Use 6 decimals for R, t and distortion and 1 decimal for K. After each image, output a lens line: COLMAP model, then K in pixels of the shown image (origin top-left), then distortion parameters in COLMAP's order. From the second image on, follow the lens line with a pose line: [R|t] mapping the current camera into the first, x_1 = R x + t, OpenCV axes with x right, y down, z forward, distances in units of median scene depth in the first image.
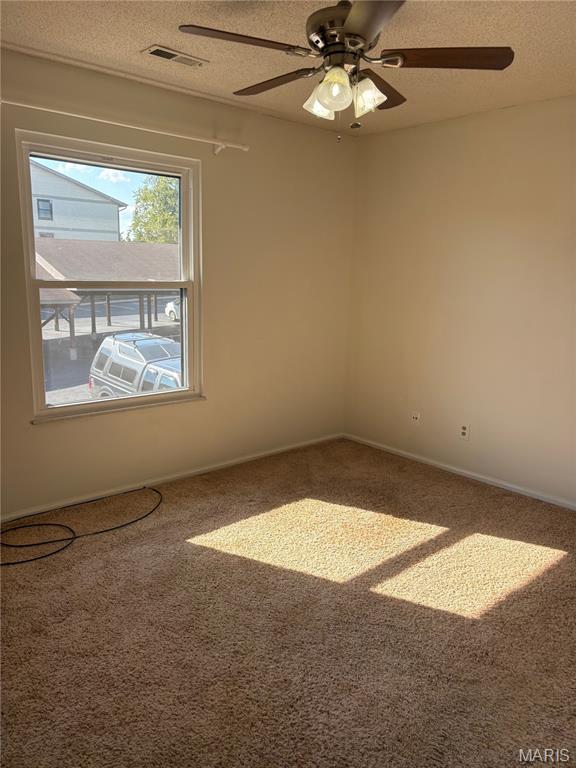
lens RADIAL K [[600.1, 0, 288.2], [0, 600.1, 394.7], [0, 0, 1]] dist [0.045653, 0.001185]
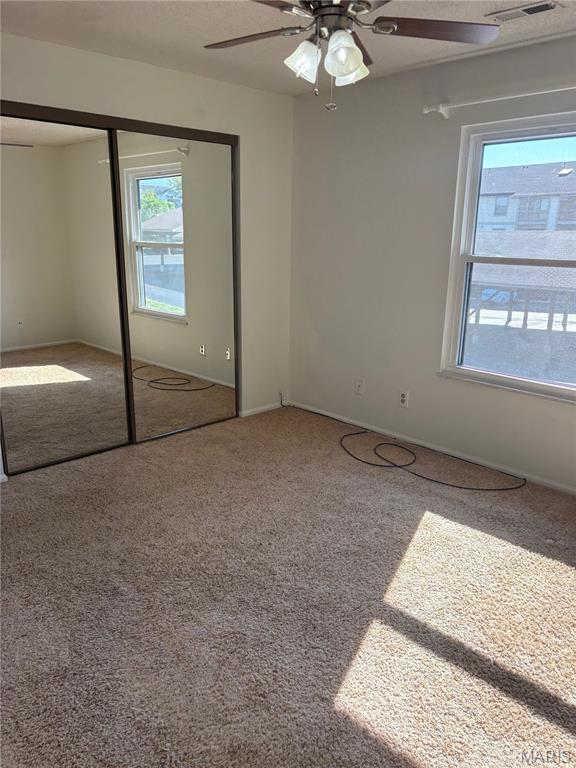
lens RADIAL K [[600.1, 0, 288.2], [0, 600.1, 394.7], [0, 0, 1]] dist [0.045653, 0.001185]
pose [[0.009372, 0.238188, -0.971174, 0.786823], [-0.220716, 0.947755, 0.230314, -0.131245], [0.975293, 0.212196, 0.061454, 0.671500]]
